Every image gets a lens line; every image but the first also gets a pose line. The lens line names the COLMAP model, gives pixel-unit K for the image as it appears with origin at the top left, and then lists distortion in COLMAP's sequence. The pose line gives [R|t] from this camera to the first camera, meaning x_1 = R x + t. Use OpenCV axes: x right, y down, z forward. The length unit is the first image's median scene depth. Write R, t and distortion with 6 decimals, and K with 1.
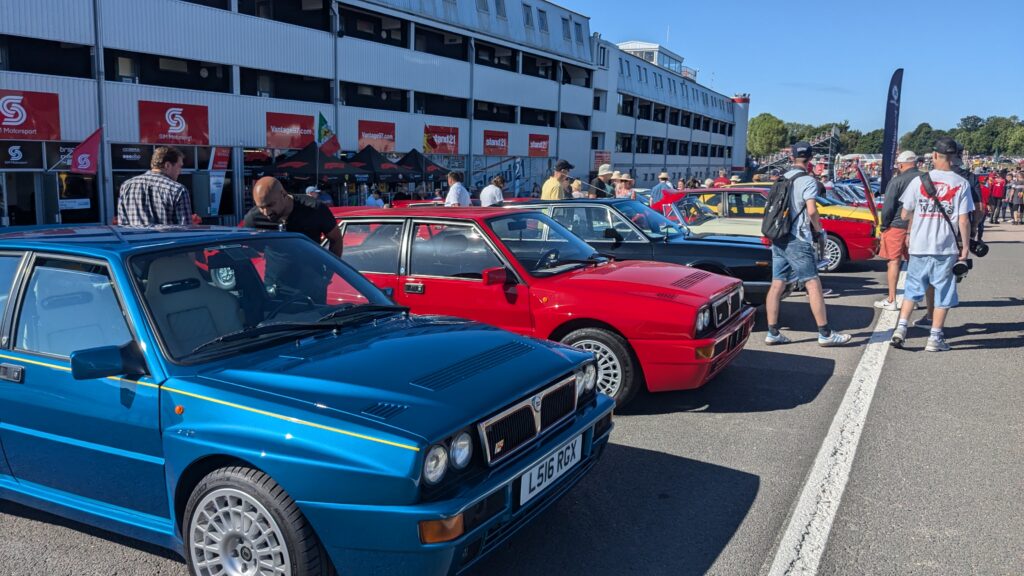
lens RADIAL K [[846.8, 0, 512.0], [0, 846.8, 288.0], [0, 0, 1]] dist [-0.000543, -0.008190]
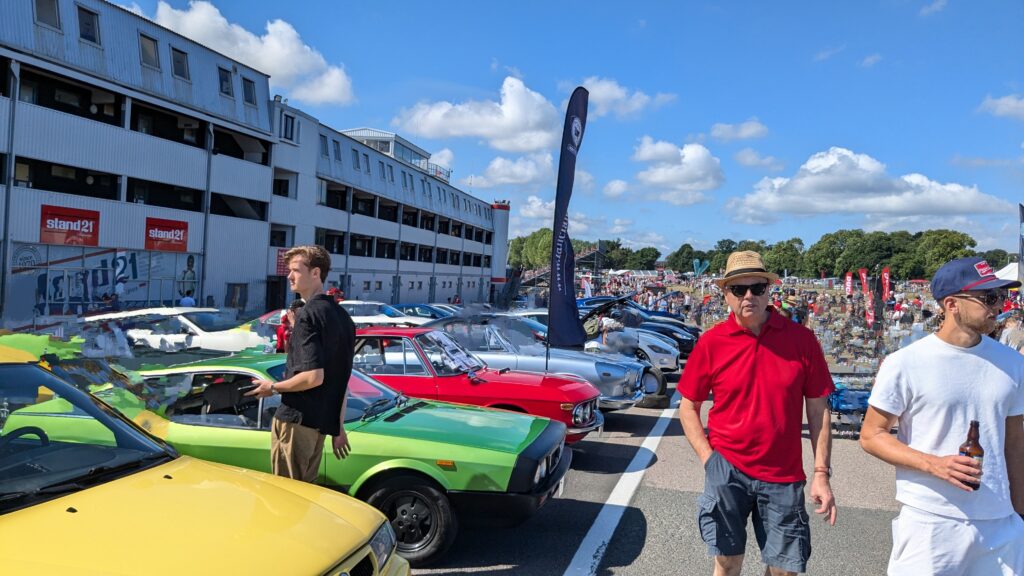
lens RADIAL K [[846.8, 0, 512.0], [0, 846.8, 288.0], [0, 0, 1]] dist [-0.000543, -0.008190]
pose [[0.969800, 0.030832, 0.241946, 0.084433], [-0.000017, 0.991987, -0.126341, -0.022314], [-0.243902, 0.122521, 0.962029, 0.159076]]
